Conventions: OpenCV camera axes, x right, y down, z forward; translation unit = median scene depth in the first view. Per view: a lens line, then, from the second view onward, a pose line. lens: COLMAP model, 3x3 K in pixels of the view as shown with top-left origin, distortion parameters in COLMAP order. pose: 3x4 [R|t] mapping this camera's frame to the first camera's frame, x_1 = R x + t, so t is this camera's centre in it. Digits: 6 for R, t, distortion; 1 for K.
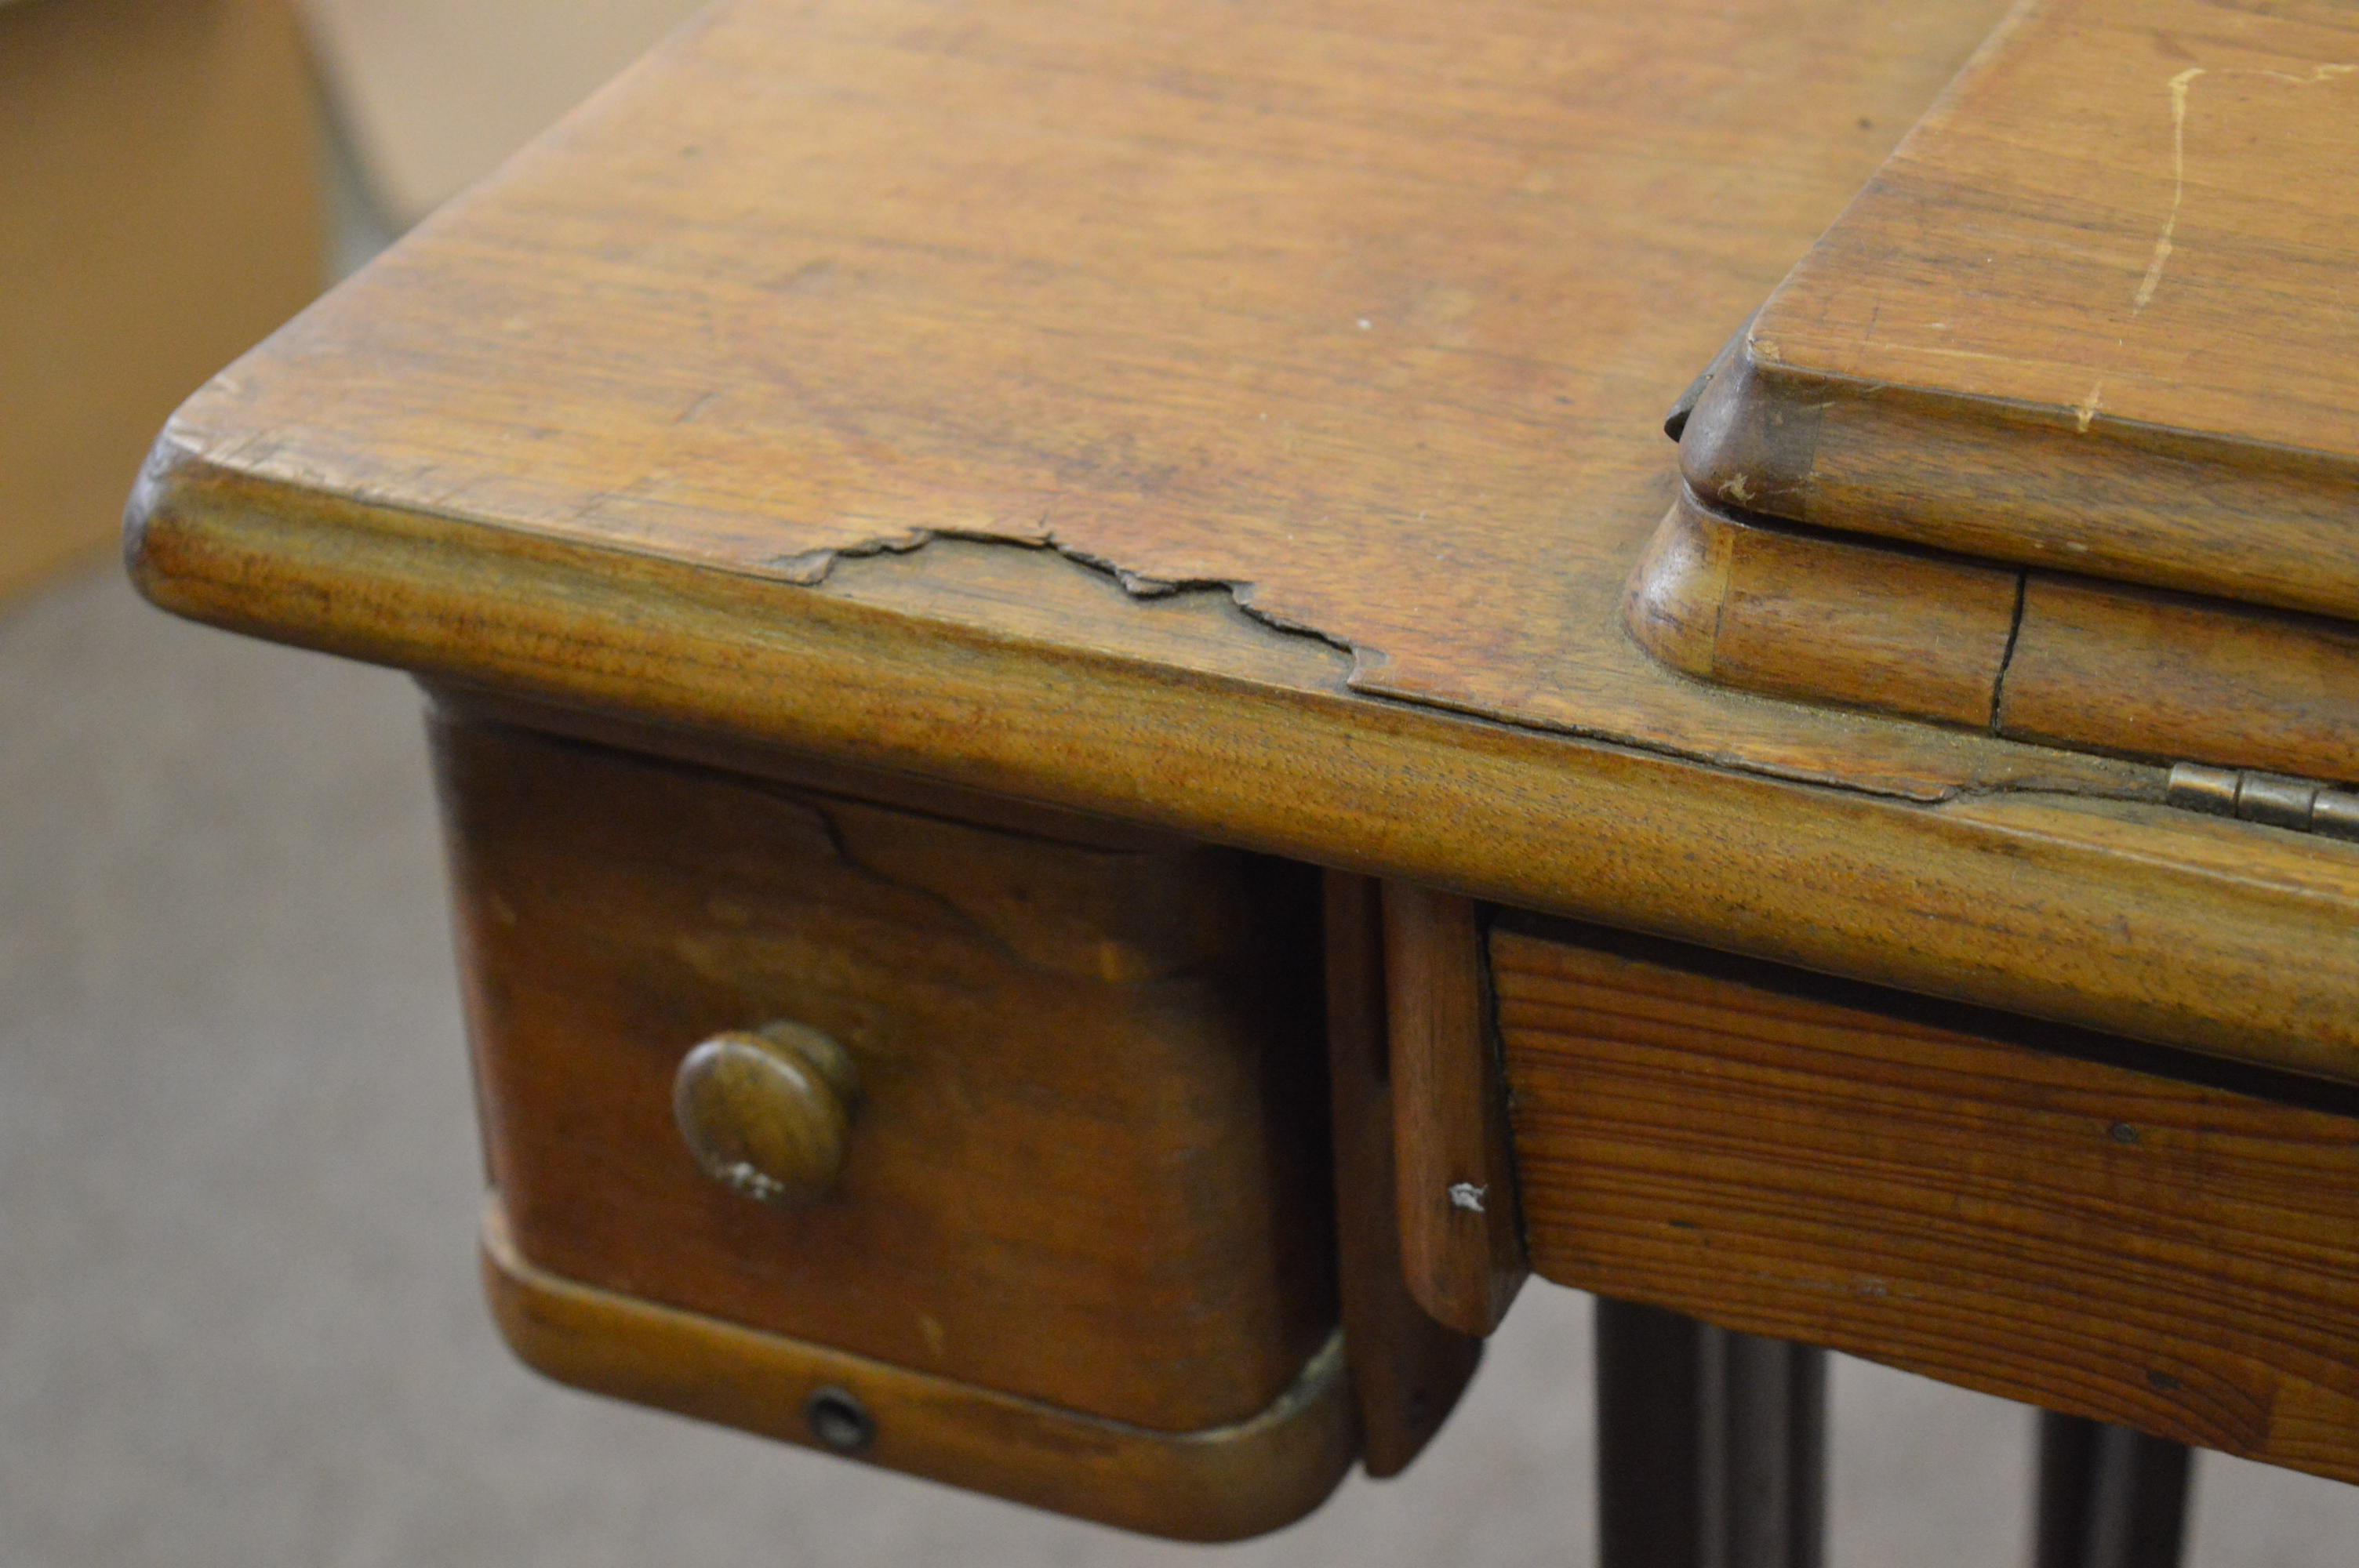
lens RADIAL K [[5266.4, 0, 1179.5], [0, 5266.4, 784.0], [0, 0, 1]] dist [0.024135, 0.256212]
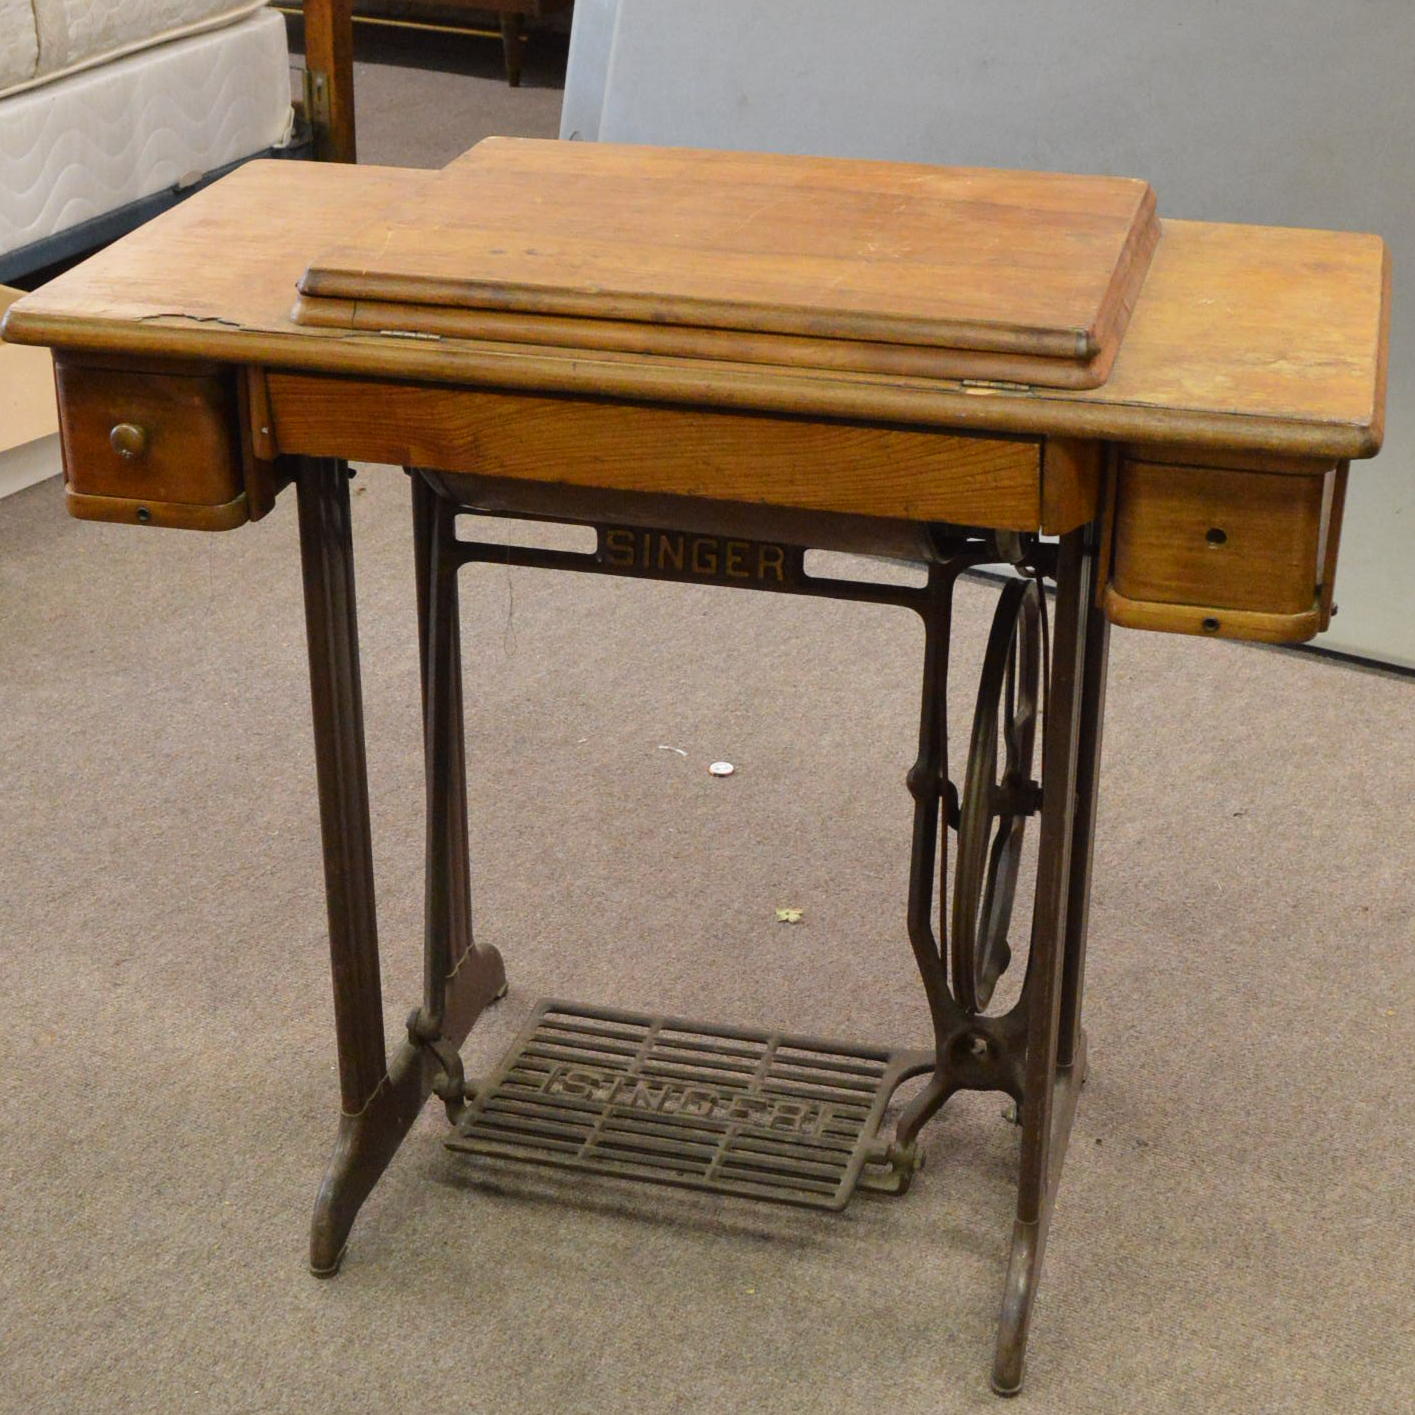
lens RADIAL K [[2603.1, 0, 707.5], [0, 2603.1, 707.5], [0, 0, 1]] dist [-0.020775, -0.299948]
pose [[0.981428, -0.029794, 0.189503, -0.014049], [0.050362, 0.993232, -0.104663, 0.671198], [-0.185102, 0.112263, 0.976286, -1.682364]]
